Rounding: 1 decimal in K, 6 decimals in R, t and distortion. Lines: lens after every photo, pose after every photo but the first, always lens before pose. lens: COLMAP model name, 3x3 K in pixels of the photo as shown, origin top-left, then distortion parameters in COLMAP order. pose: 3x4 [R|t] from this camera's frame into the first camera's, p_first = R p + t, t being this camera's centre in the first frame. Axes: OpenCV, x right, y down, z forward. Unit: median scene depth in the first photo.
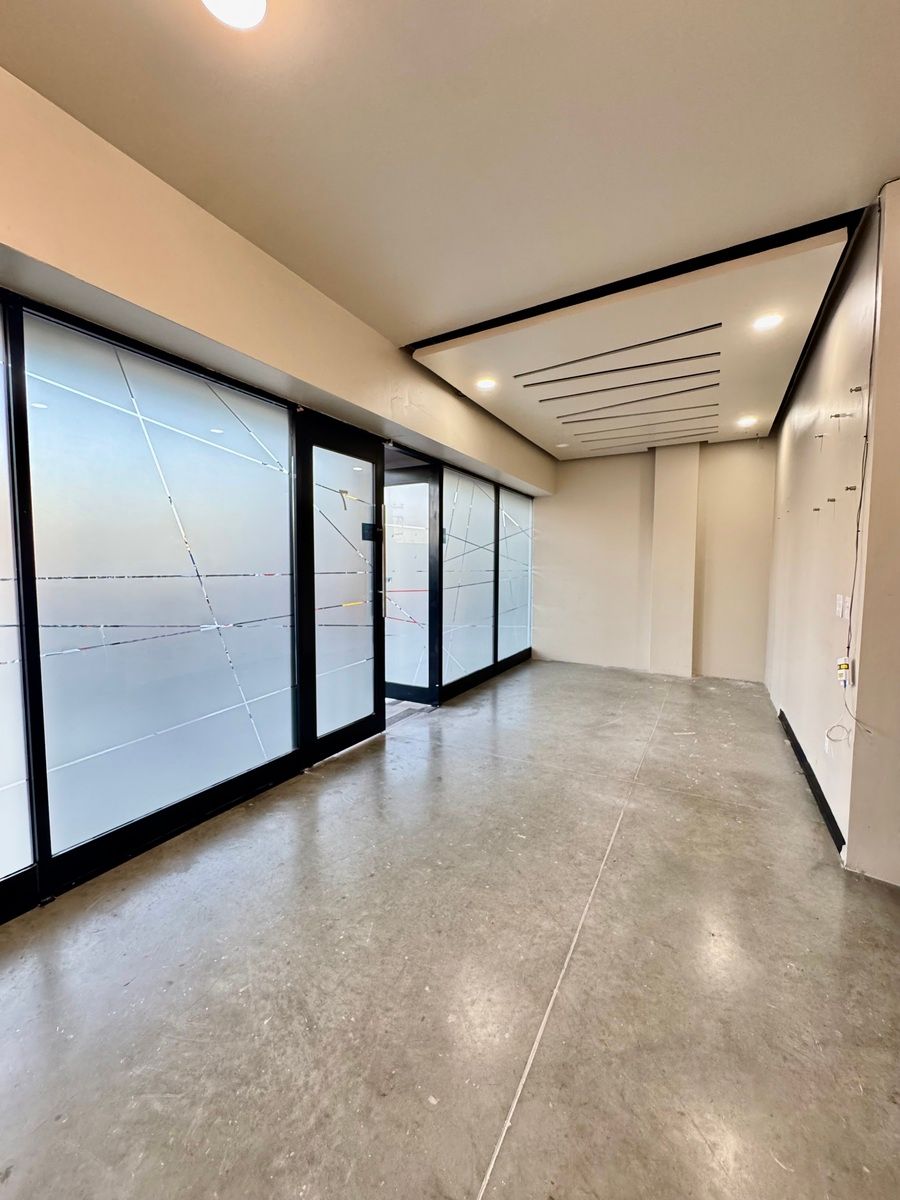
lens RADIAL K [[482.9, 0, 453.4], [0, 482.9, 601.0], [0, 0, 1]] dist [0.000583, -0.000088]
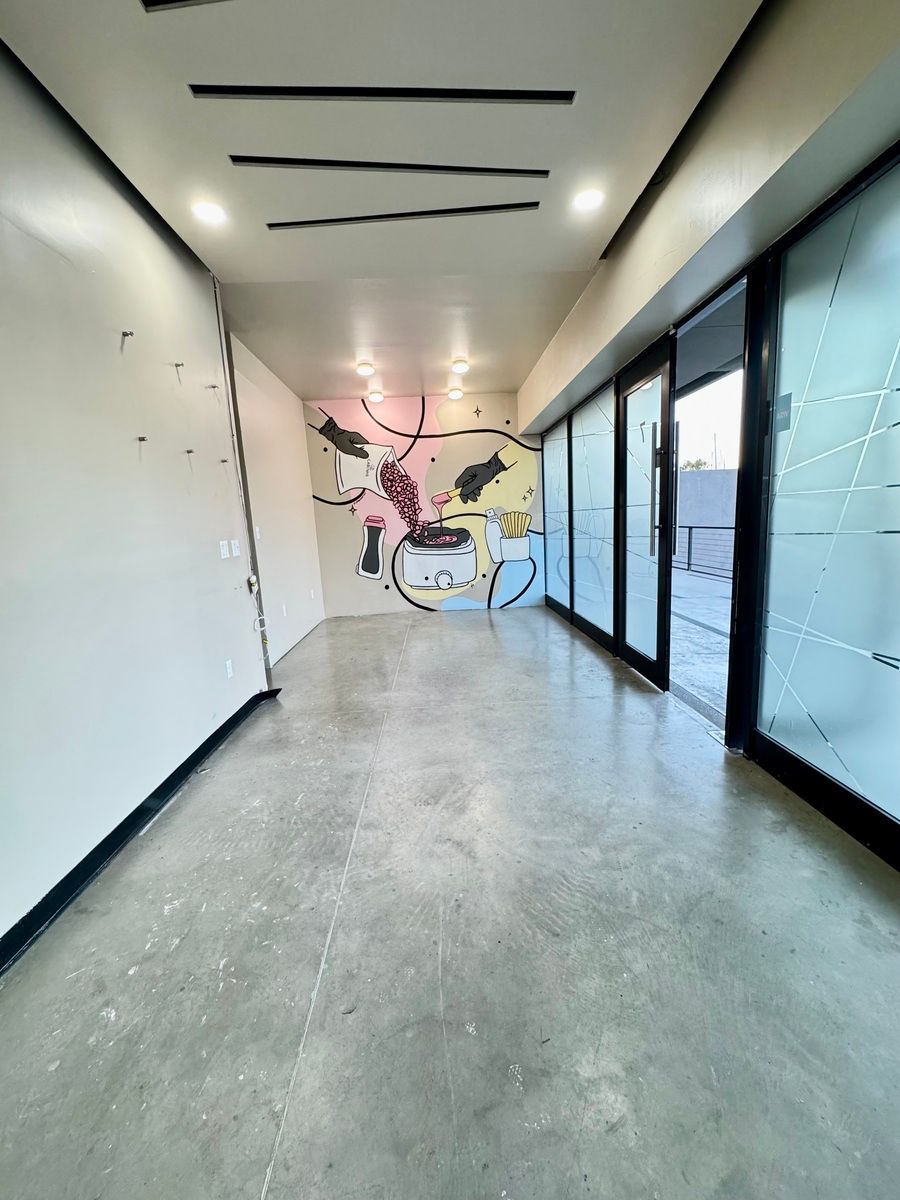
lens RADIAL K [[482.9, 0, 453.4], [0, 482.9, 601.0], [0, 0, 1]] dist [0.000583, -0.000088]
pose [[-0.861779, 0.125490, -0.491517, 0.777547], [0.014852, 0.974746, 0.222824, -0.112710], [0.507066, 0.184725, -0.841879, 2.020930]]
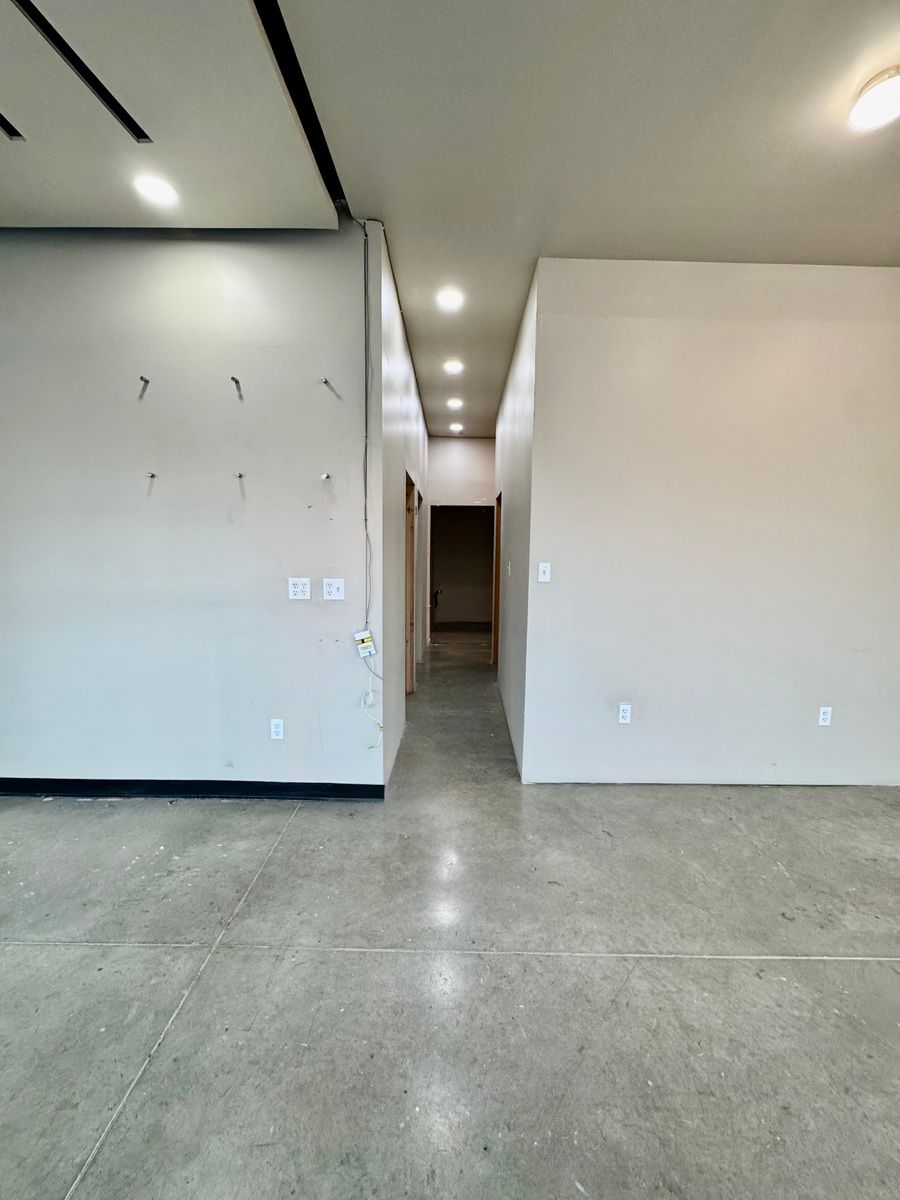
lens RADIAL K [[480.6, 0, 448.9], [0, 480.6, 596.8], [0, 0, 1]] dist [-0.002662, -0.000287]
pose [[-0.468005, -0.097481, 0.878333, -0.198683], [0.049641, 0.989428, 0.136261, -0.081917], [-0.882331, 0.107372, -0.458218, 1.004094]]
